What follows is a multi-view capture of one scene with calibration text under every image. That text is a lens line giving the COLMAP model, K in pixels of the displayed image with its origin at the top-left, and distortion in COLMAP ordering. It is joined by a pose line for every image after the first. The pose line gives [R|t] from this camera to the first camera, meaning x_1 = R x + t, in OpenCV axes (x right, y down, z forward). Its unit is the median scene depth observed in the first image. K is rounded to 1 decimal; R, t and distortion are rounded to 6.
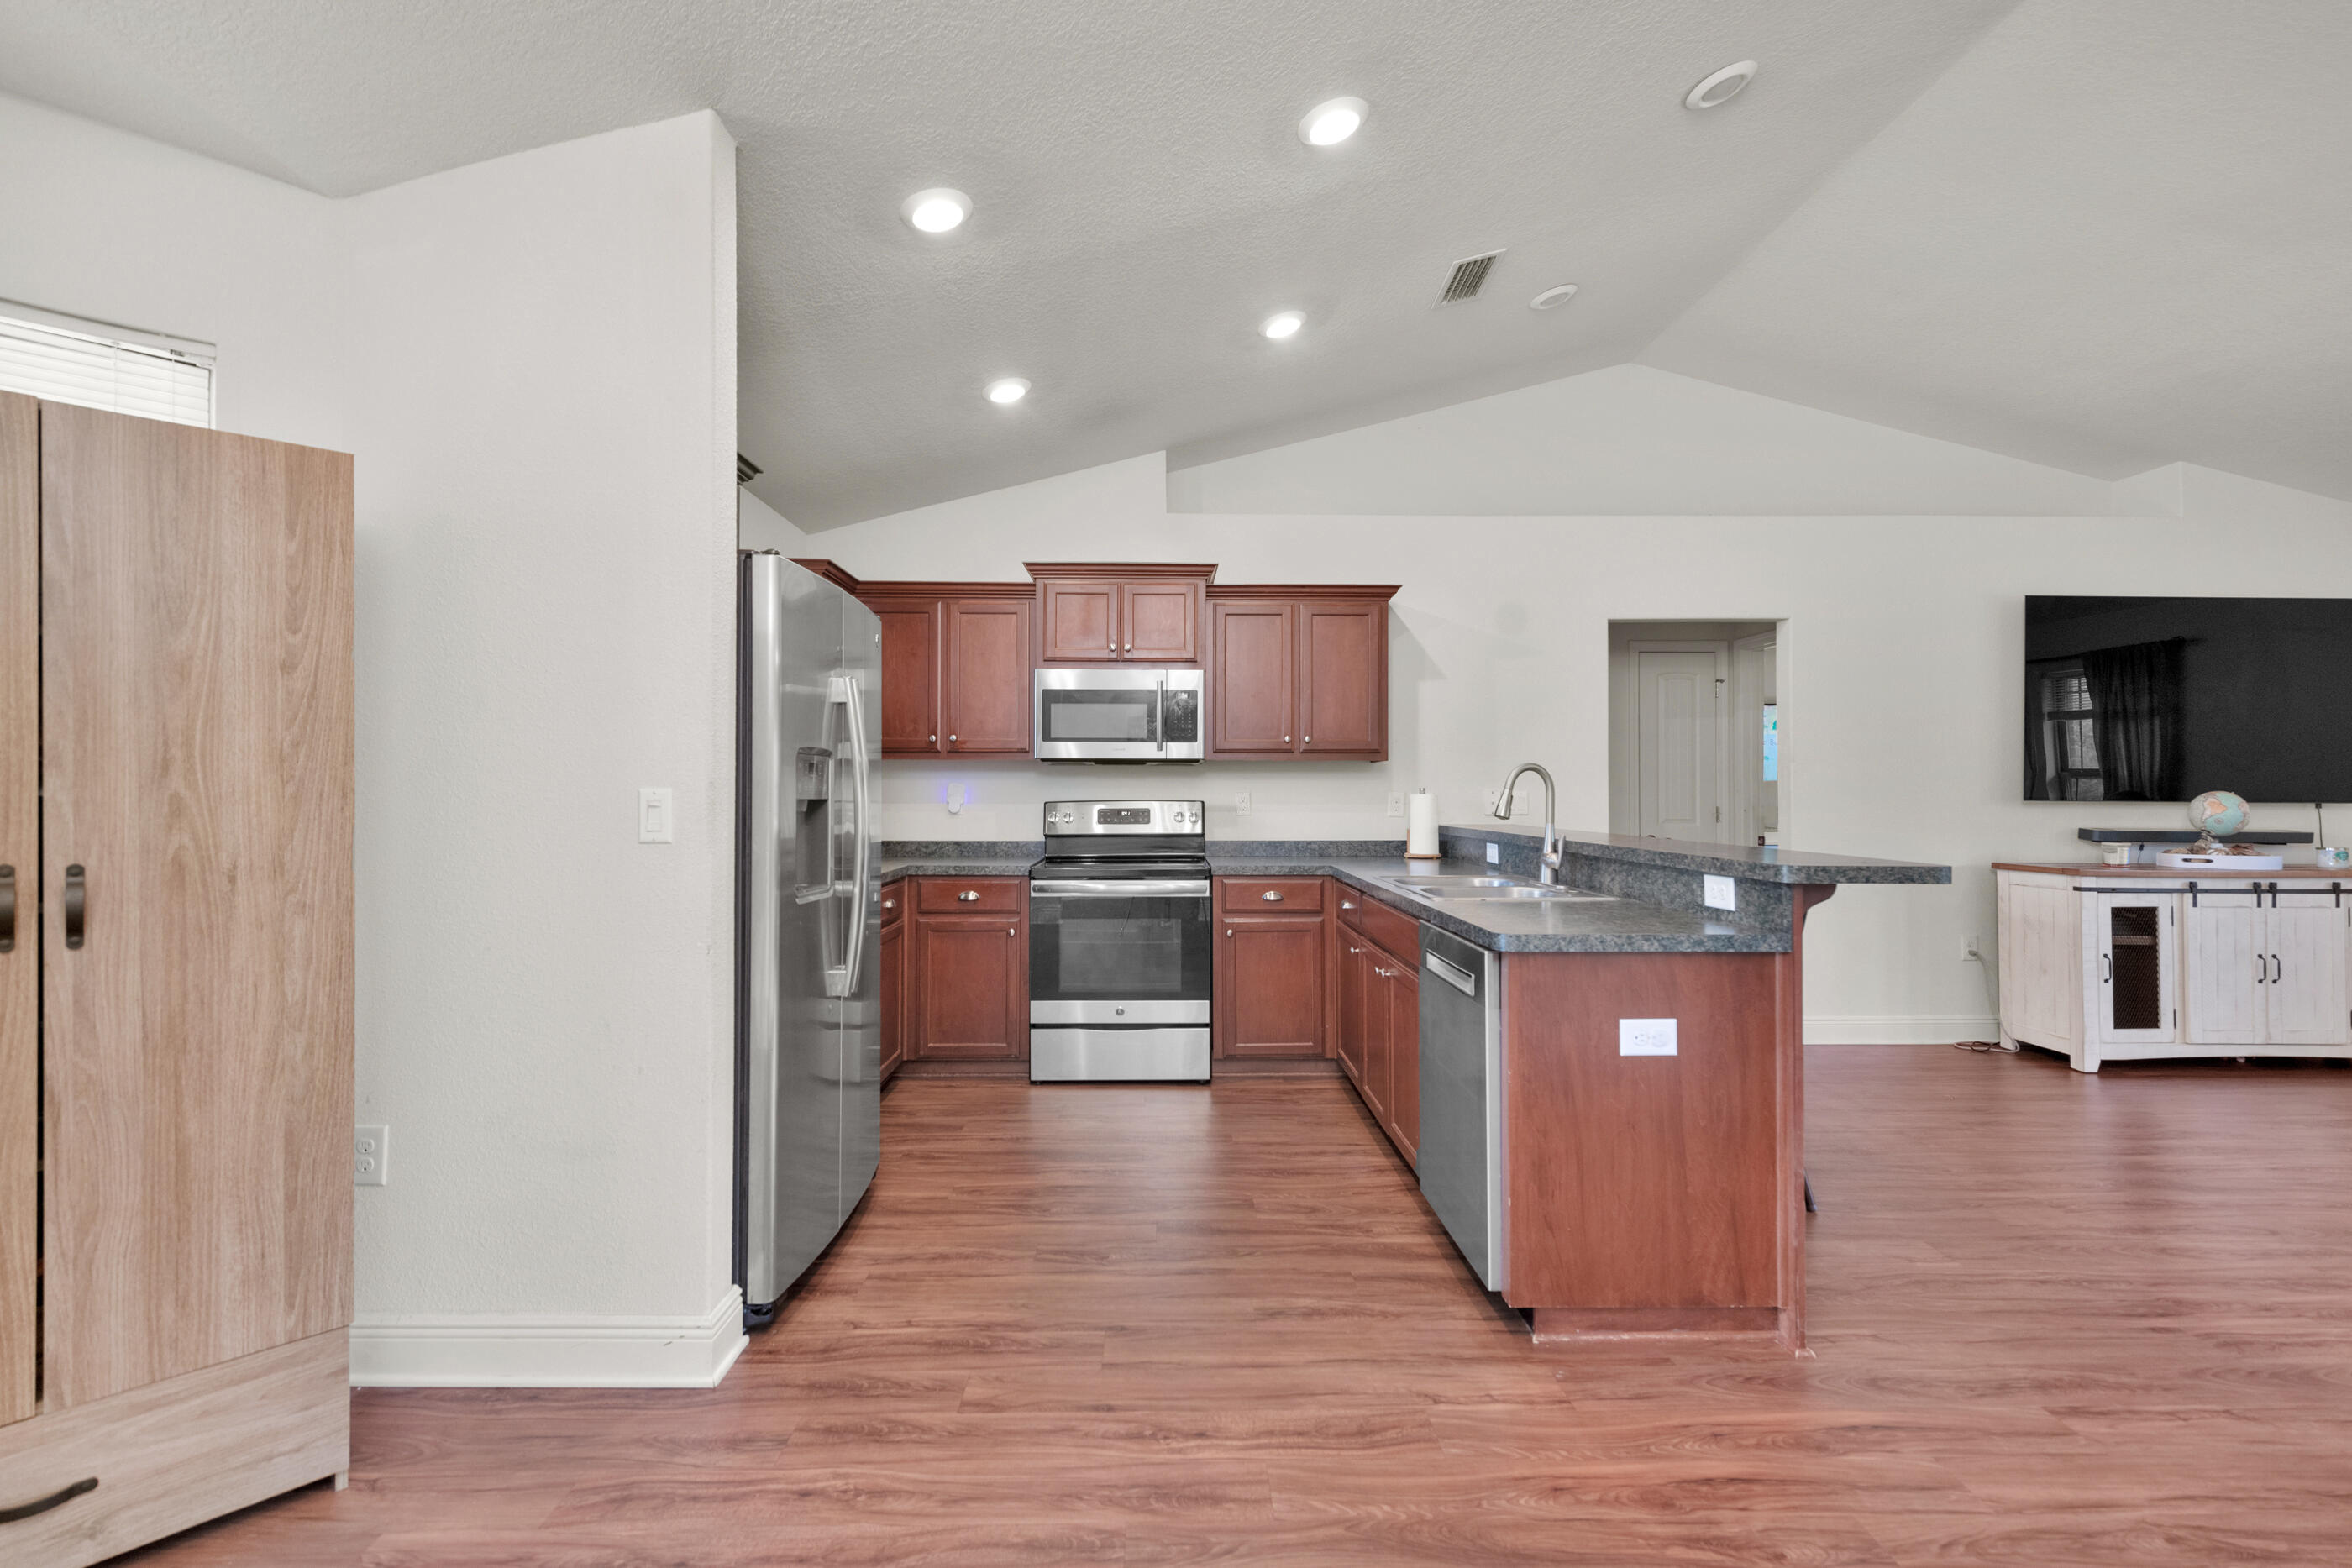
lens RADIAL K [[1026.4, 0, 1212.2], [0, 1026.4, 787.7], [0, 0, 1]] dist [0.010110, -0.000882]
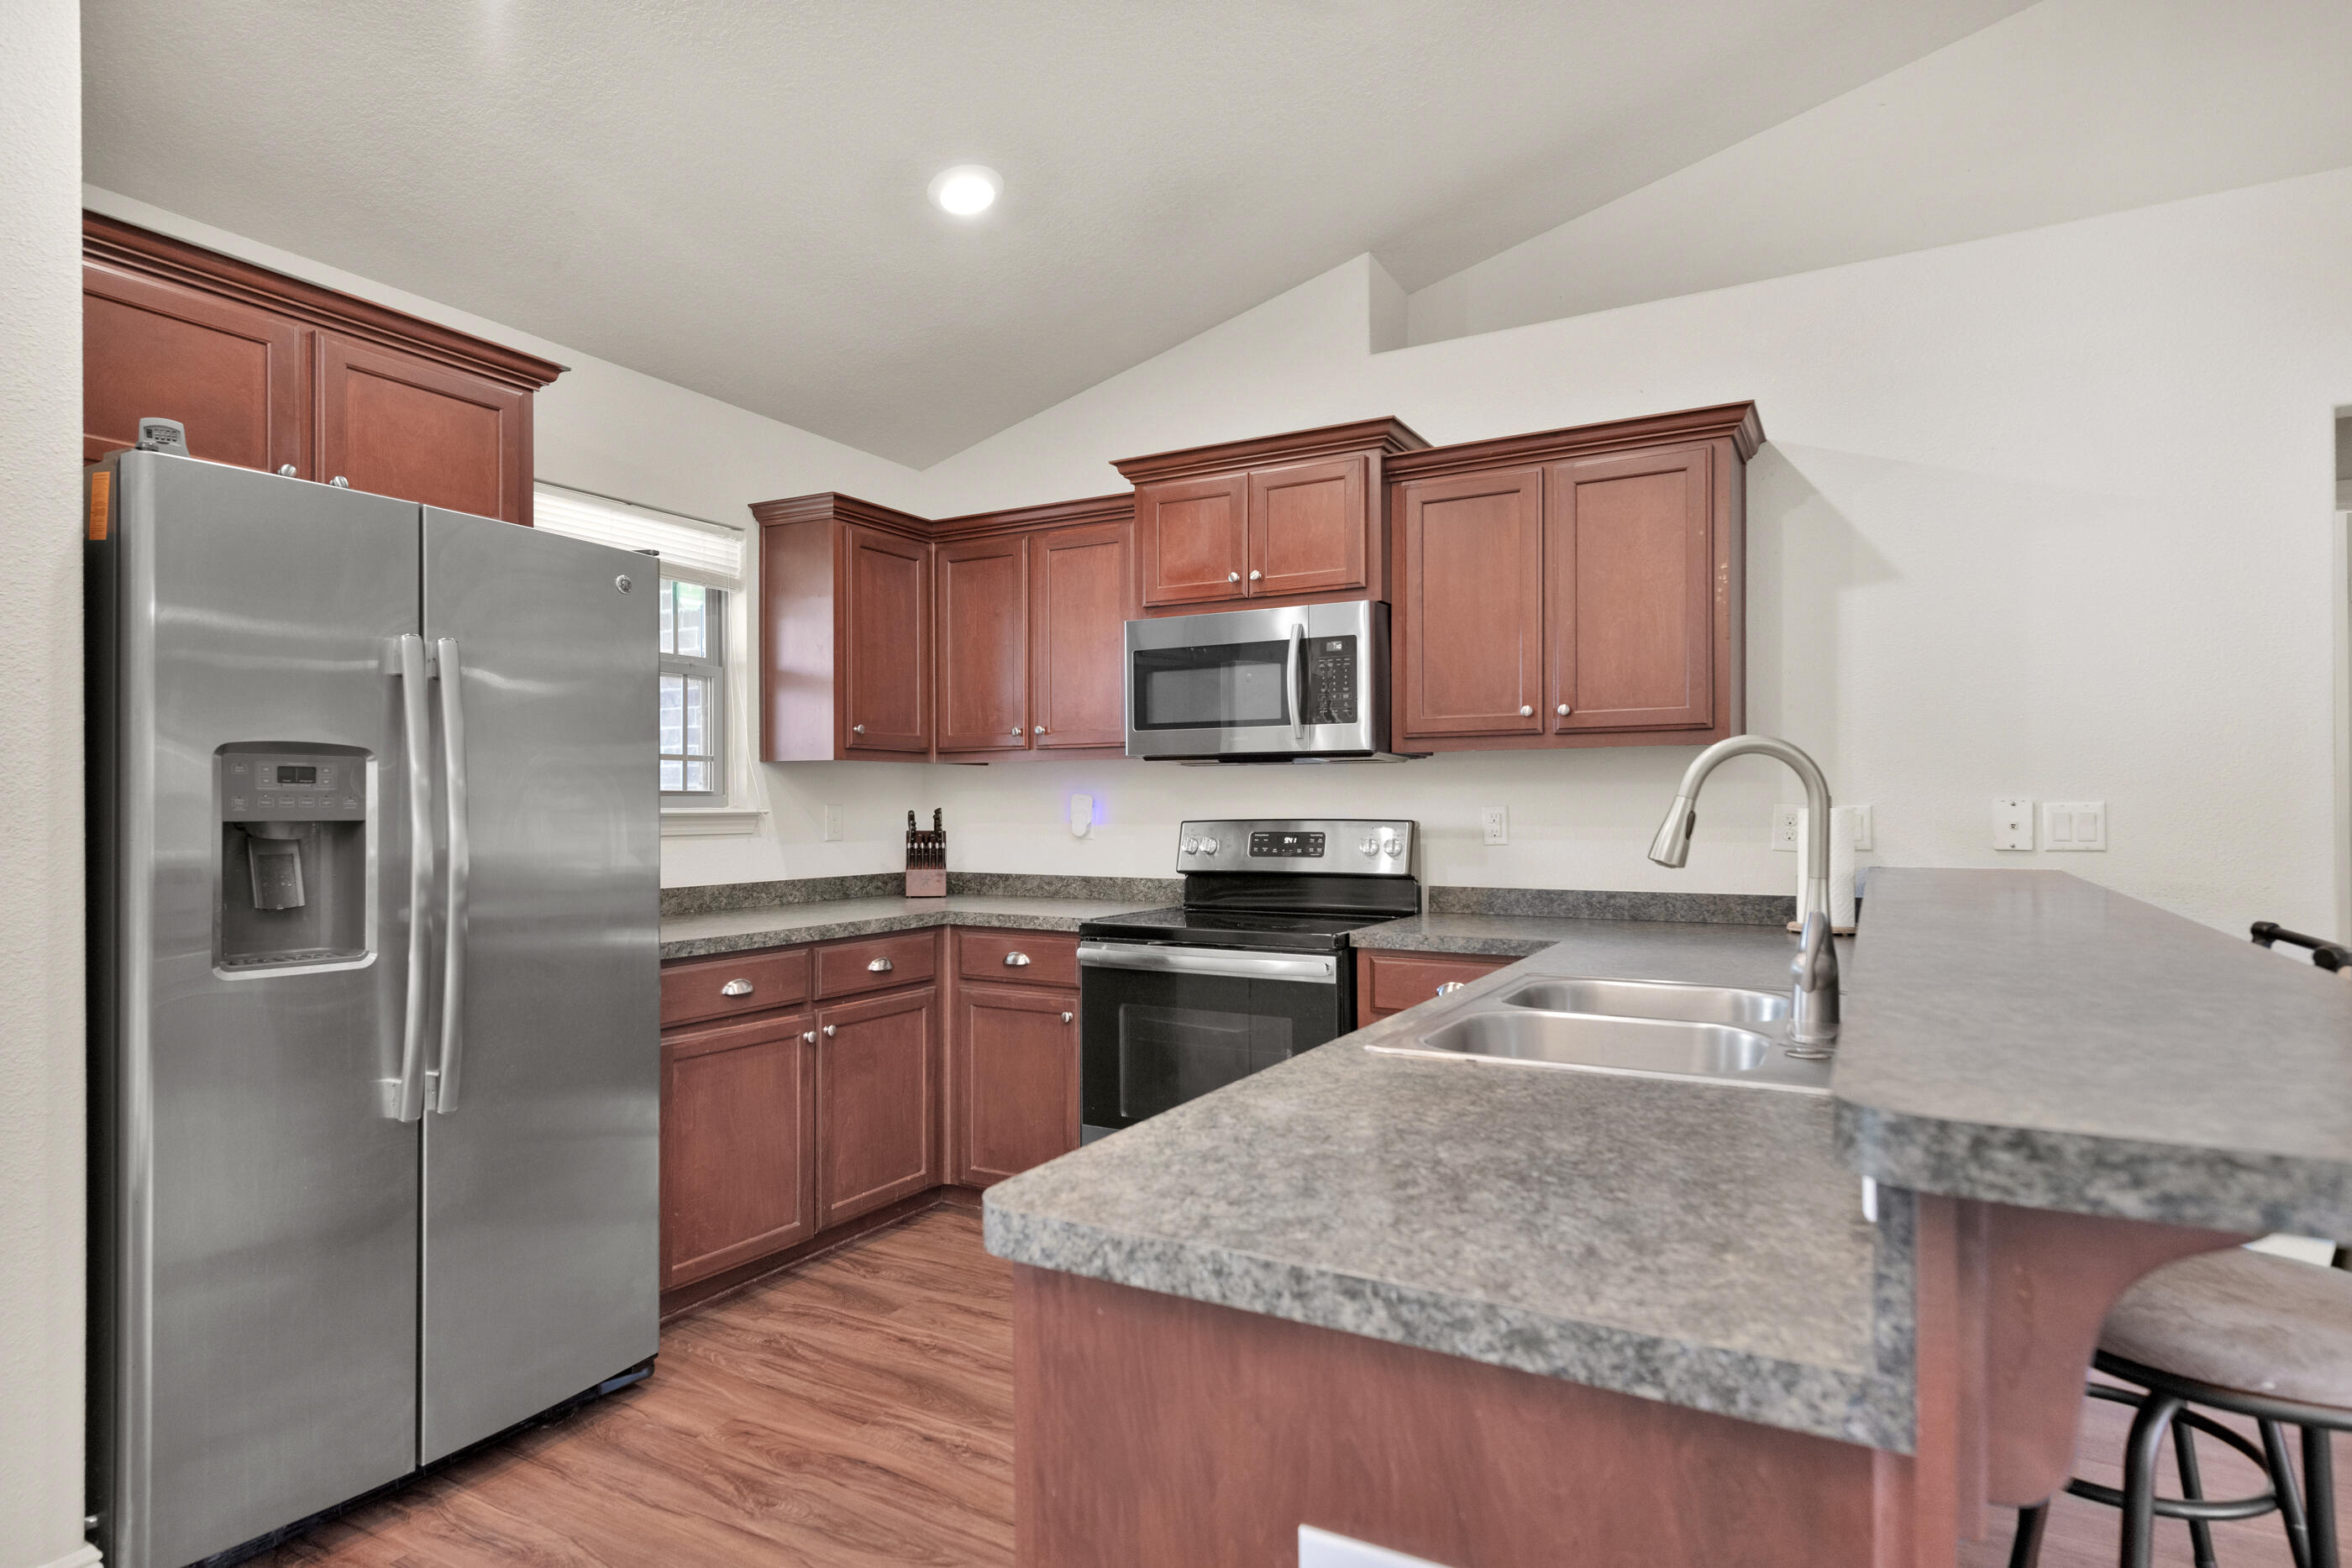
lens RADIAL K [[1267.1, 0, 1186.0], [0, 1267.1, 801.5], [0, 0, 1]] dist [-0.002201, 0.029857]
pose [[0.855417, -0.004750, -0.517918, 0.283569], [0.005850, 0.999983, 0.000492, 0.000759], [0.517906, -0.003451, 0.855430, 0.321466]]
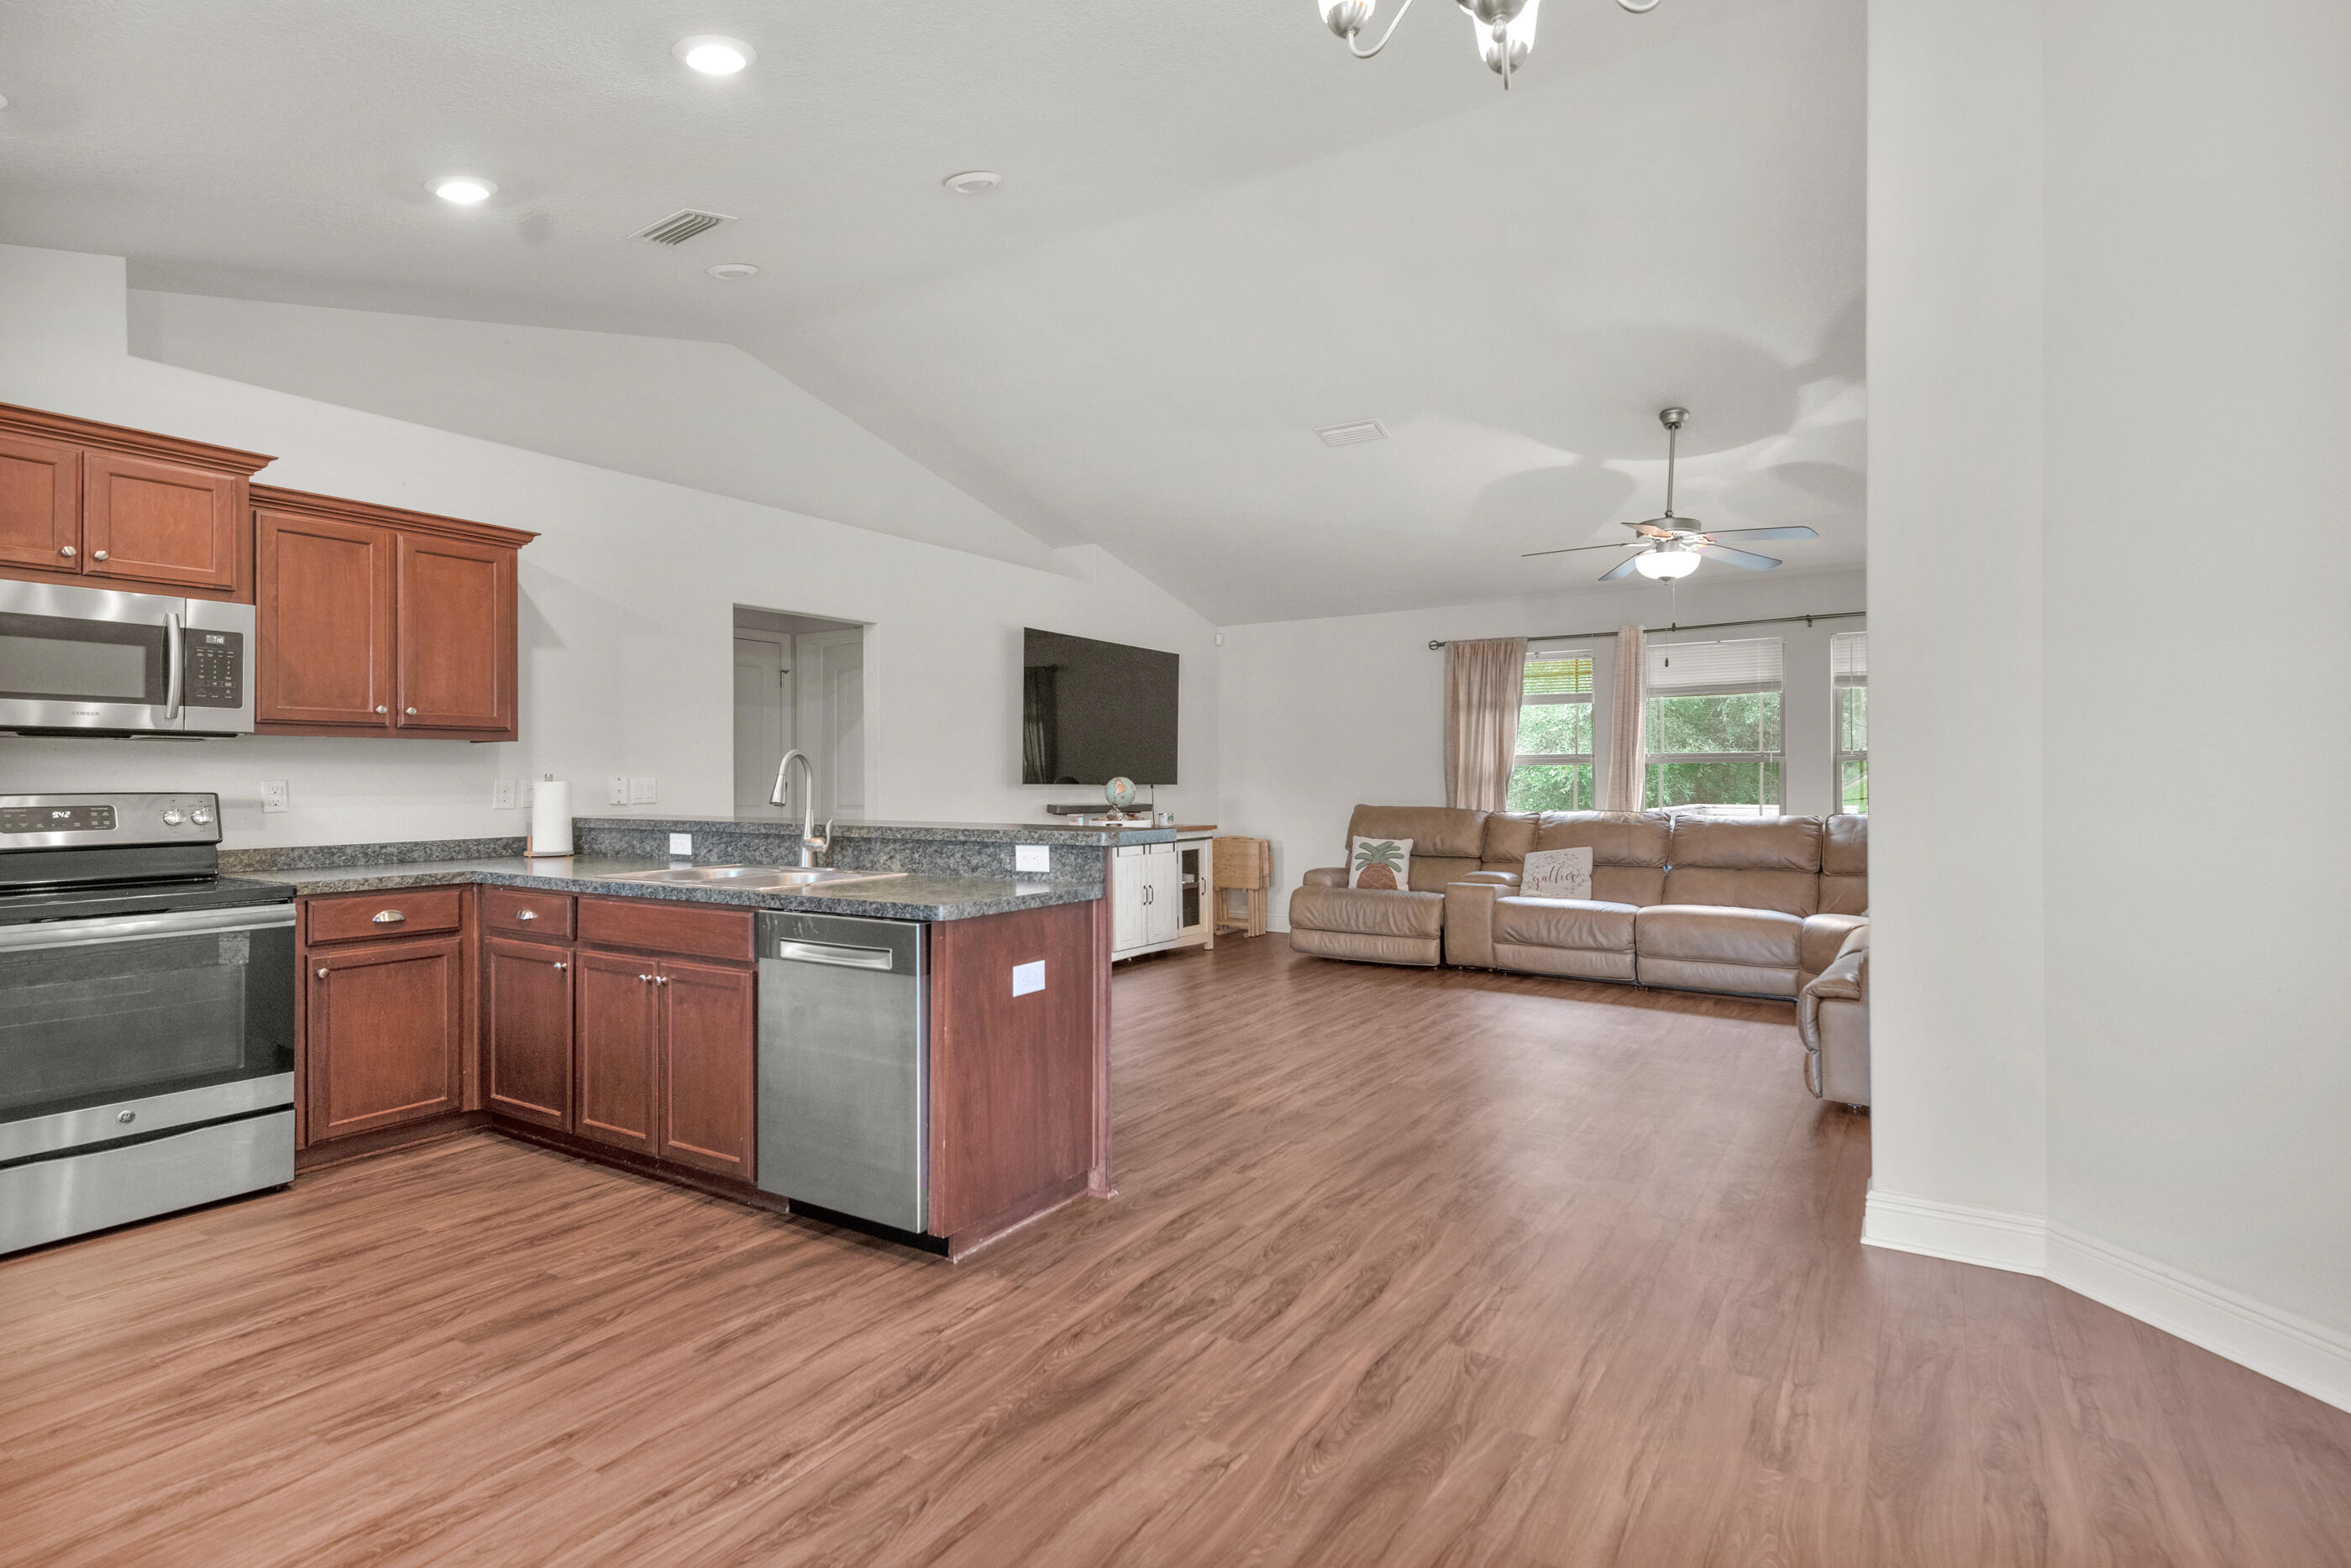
lens RADIAL K [[1104.2, 0, 1161.6], [0, 1104.2, 776.6], [0, 0, 1]] dist [0.014328, -0.000976]
pose [[0.583213, -0.001127, 0.812318, -0.269704], [0.000062, 0.999999, 0.001343, 0.001208], [-0.812319, -0.000733, 0.583213, 0.053032]]
